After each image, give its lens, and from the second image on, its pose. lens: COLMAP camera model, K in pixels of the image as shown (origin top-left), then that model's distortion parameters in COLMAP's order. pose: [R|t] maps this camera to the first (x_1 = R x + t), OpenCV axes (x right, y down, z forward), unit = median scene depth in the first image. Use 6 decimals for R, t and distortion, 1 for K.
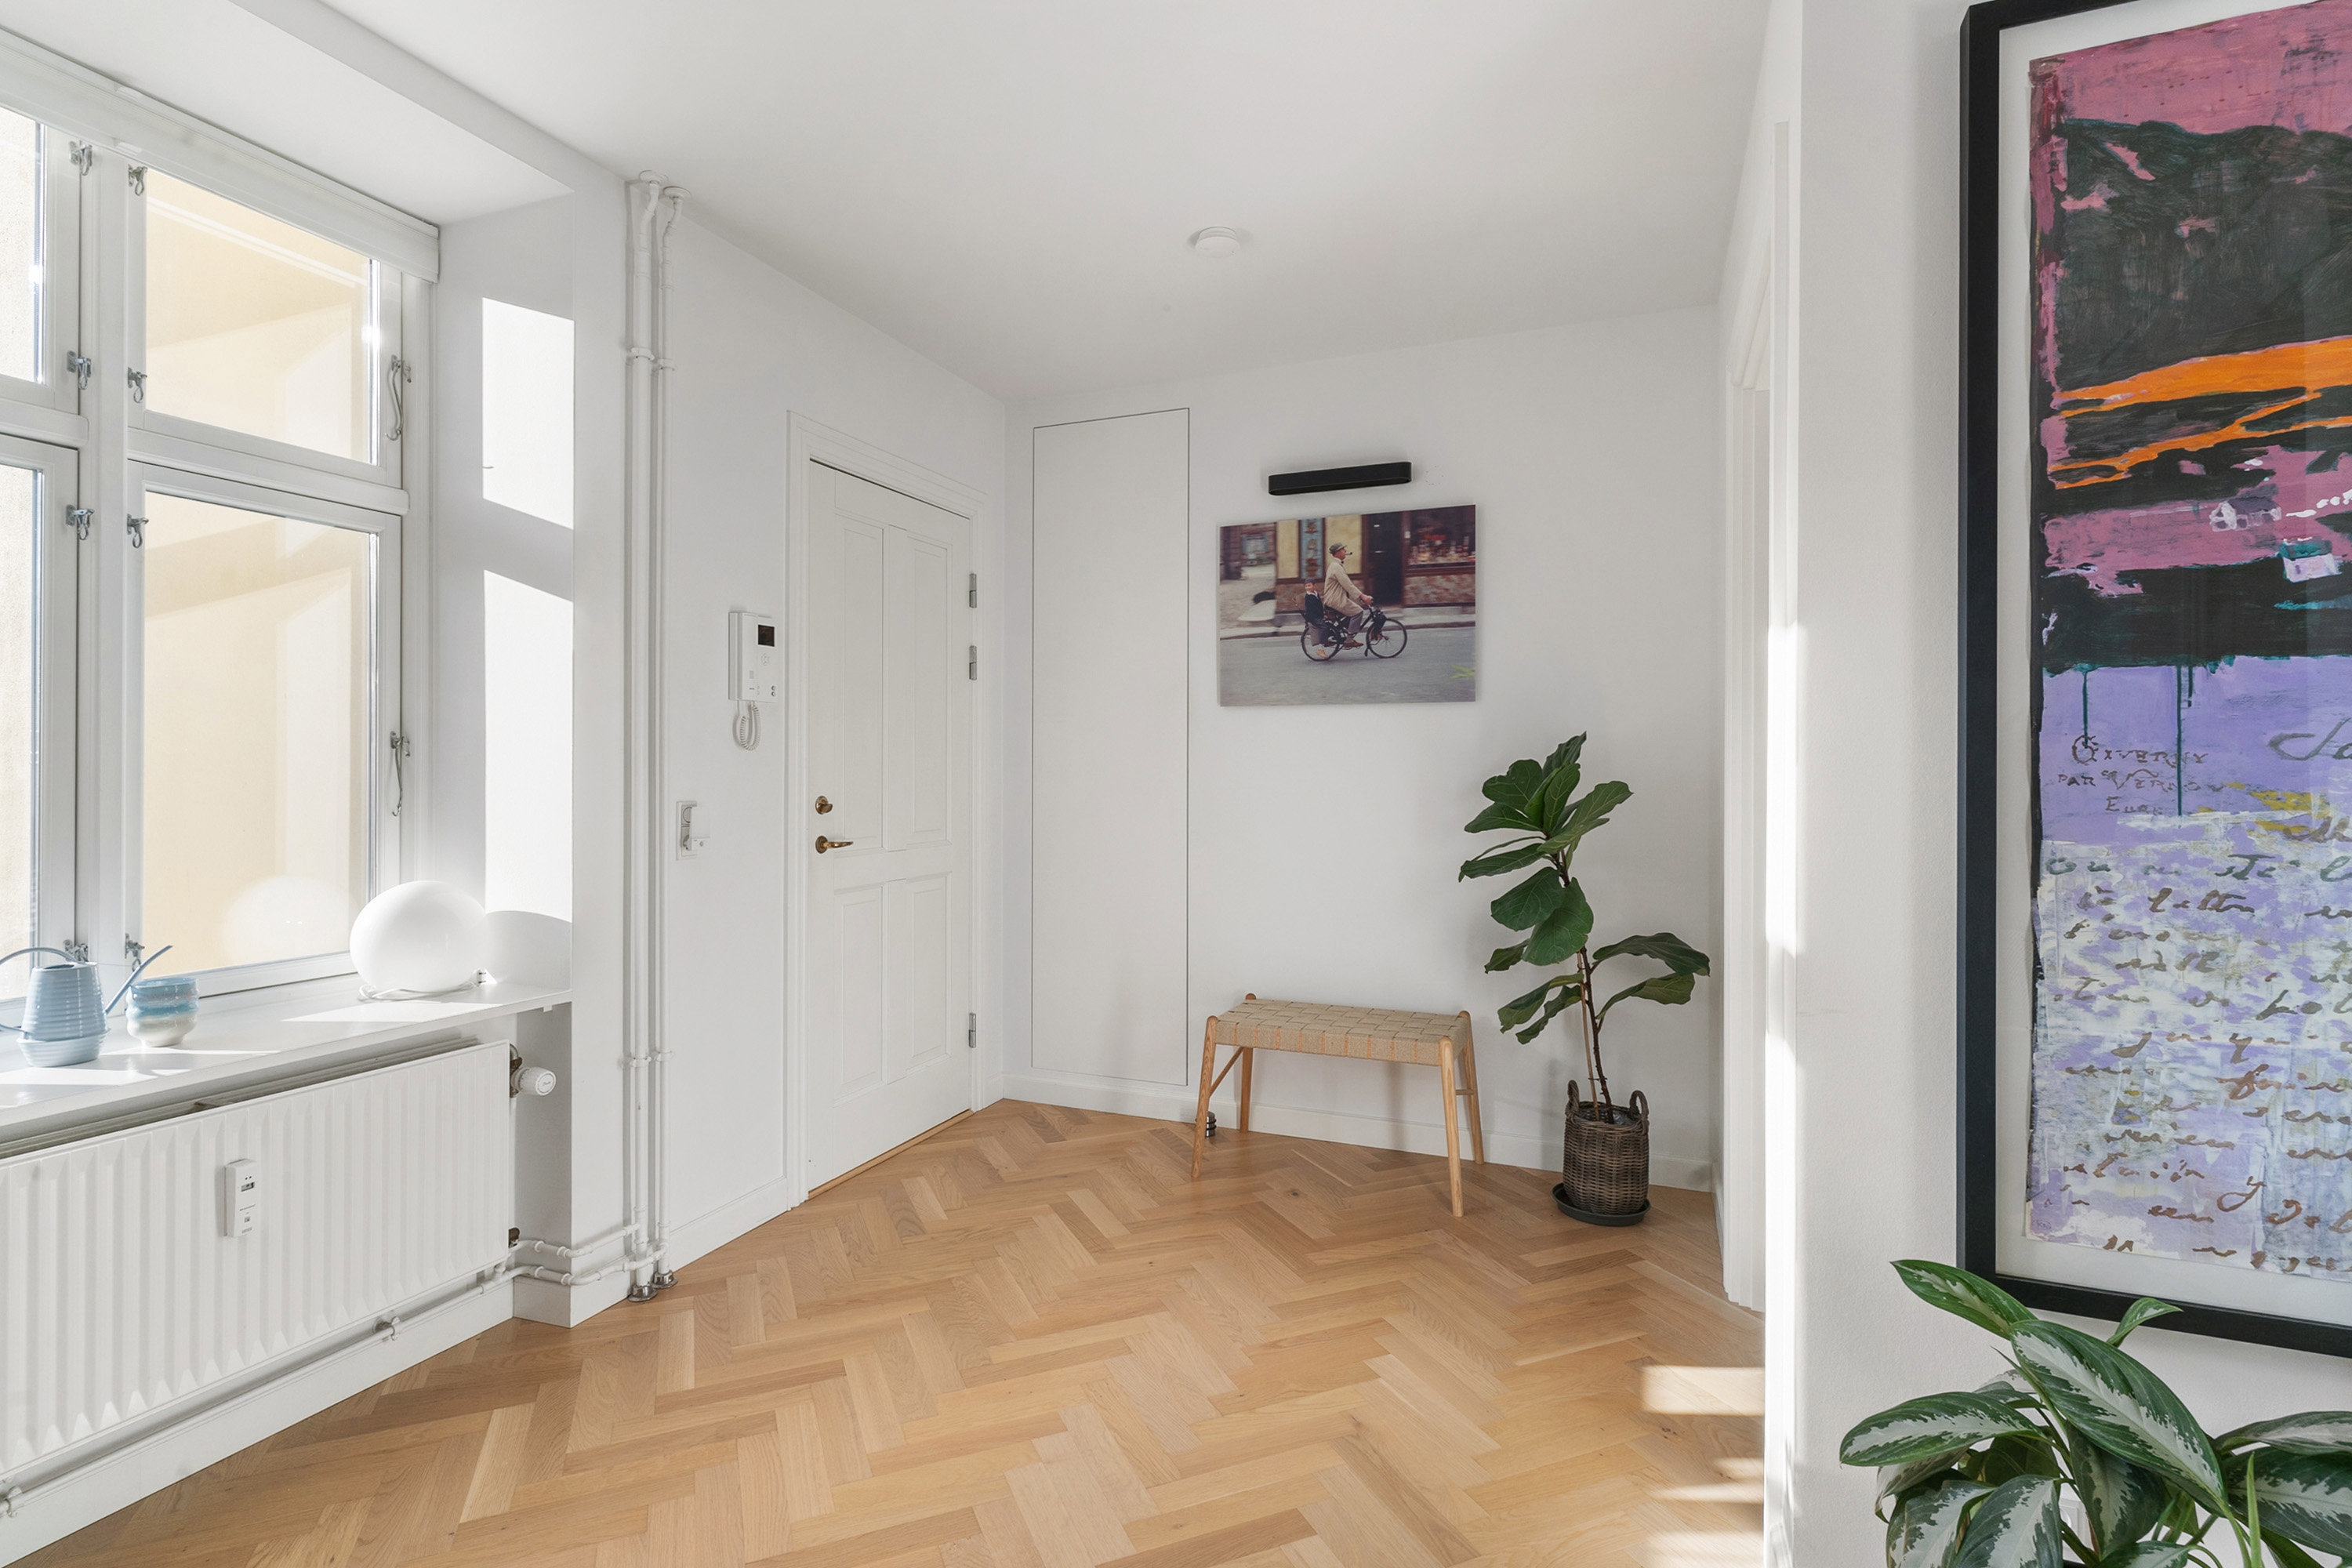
lens RADIAL K [[1114.9, 0, 1176.0], [0, 1114.9, 784.0], [0, 0, 1]] dist [0.000036, 0.000179]
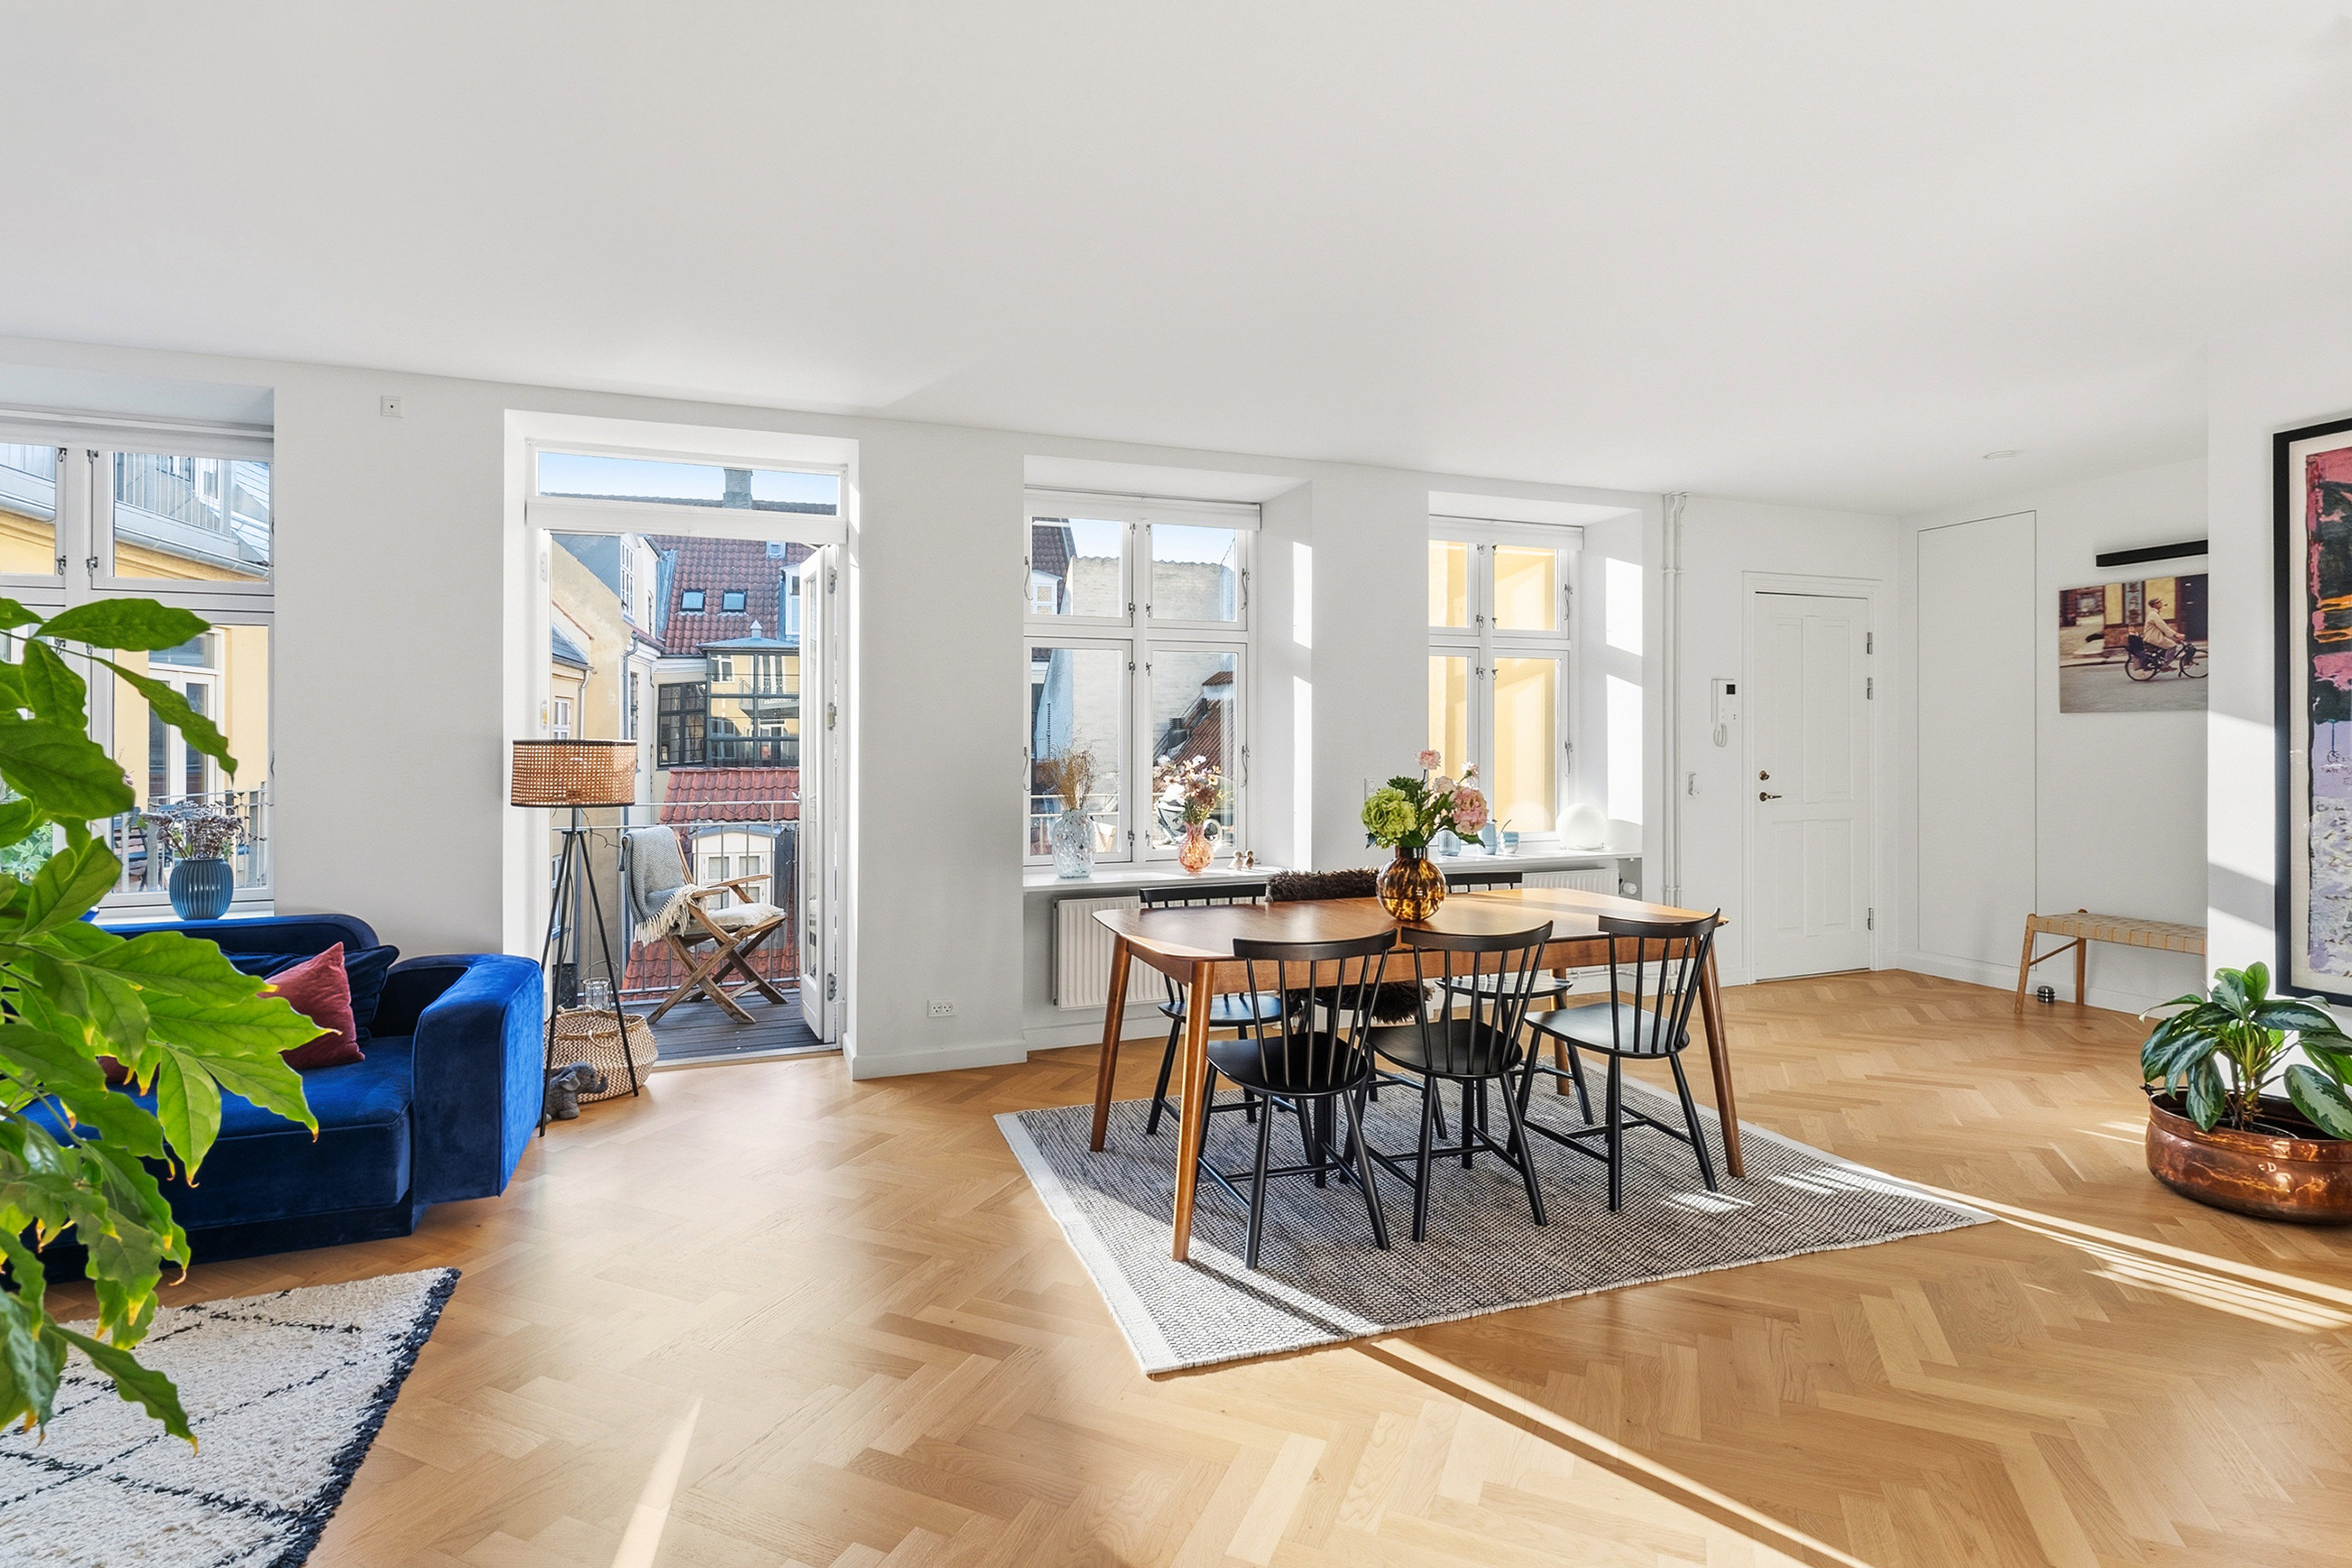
lens RADIAL K [[1135.7, 0, 1171.5], [0, 1135.7, 736.7], [0, 0, 1]] dist [0.019729, 0.000124]
pose [[0.682105, -0.009548, -0.731192, 0.436207], [-0.004132, 0.999848, -0.016911, -0.010569], [0.731242, 0.014557, 0.681962, -1.108624]]
